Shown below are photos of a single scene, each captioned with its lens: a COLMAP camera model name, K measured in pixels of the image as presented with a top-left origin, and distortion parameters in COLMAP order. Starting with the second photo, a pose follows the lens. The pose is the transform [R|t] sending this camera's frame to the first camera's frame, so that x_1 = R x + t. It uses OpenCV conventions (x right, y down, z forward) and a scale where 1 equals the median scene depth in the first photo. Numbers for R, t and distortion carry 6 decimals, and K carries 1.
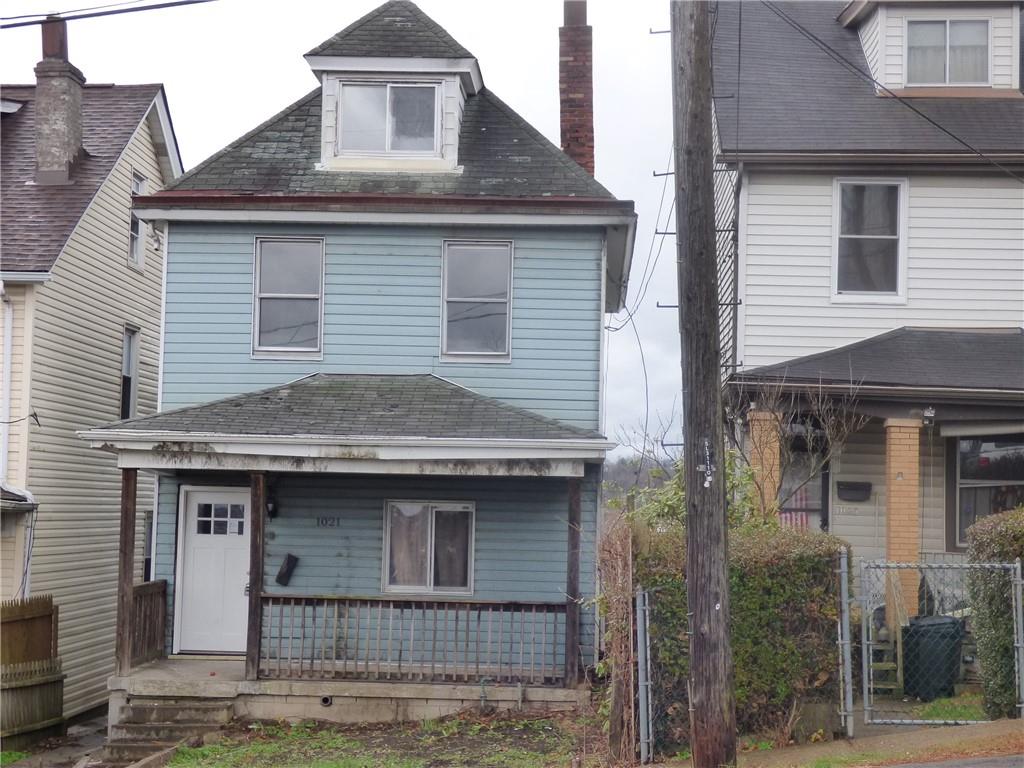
lens RADIAL K [[1765.7, 0, 512.0], [0, 1765.7, 384.0], [0, 0, 1]] dist [0.223444, -0.131683]
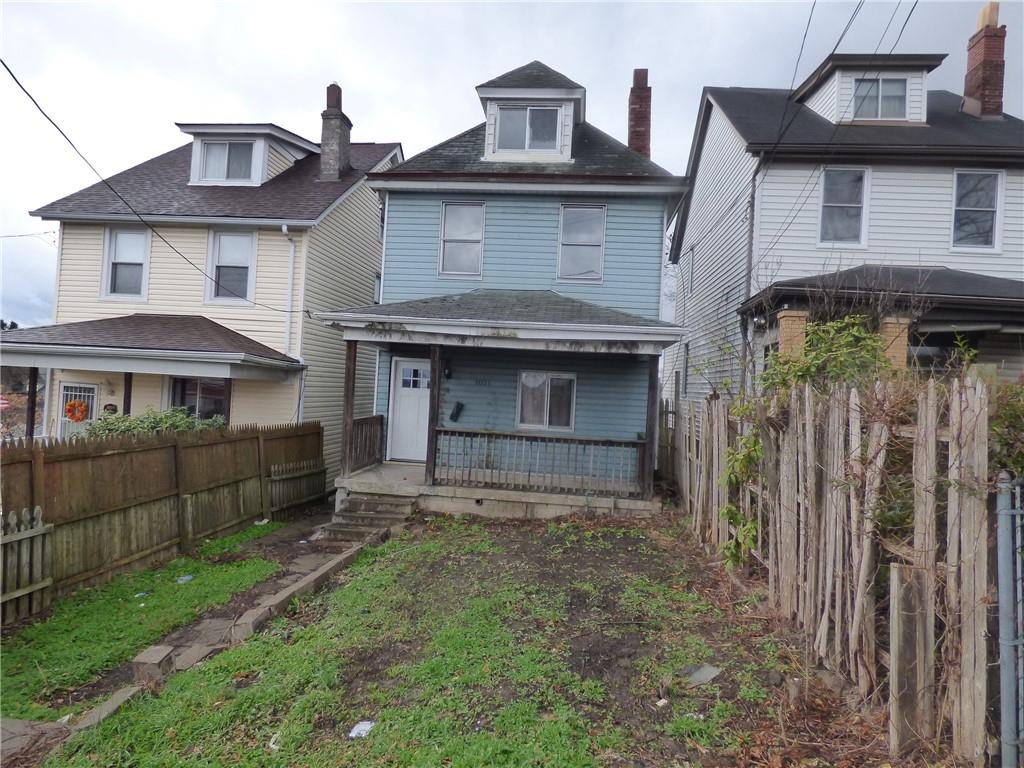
lens RADIAL K [[598.5, 0, 517.2], [0, 598.5, 365.4], [0, 0, 1]] dist [-0.001320, 0.000114]
pose [[0.998240, 0.028650, -0.051916, -0.049149], [-0.027077, 0.999160, 0.030745, 0.048541], [0.052753, -0.029285, 0.998178, 0.503362]]
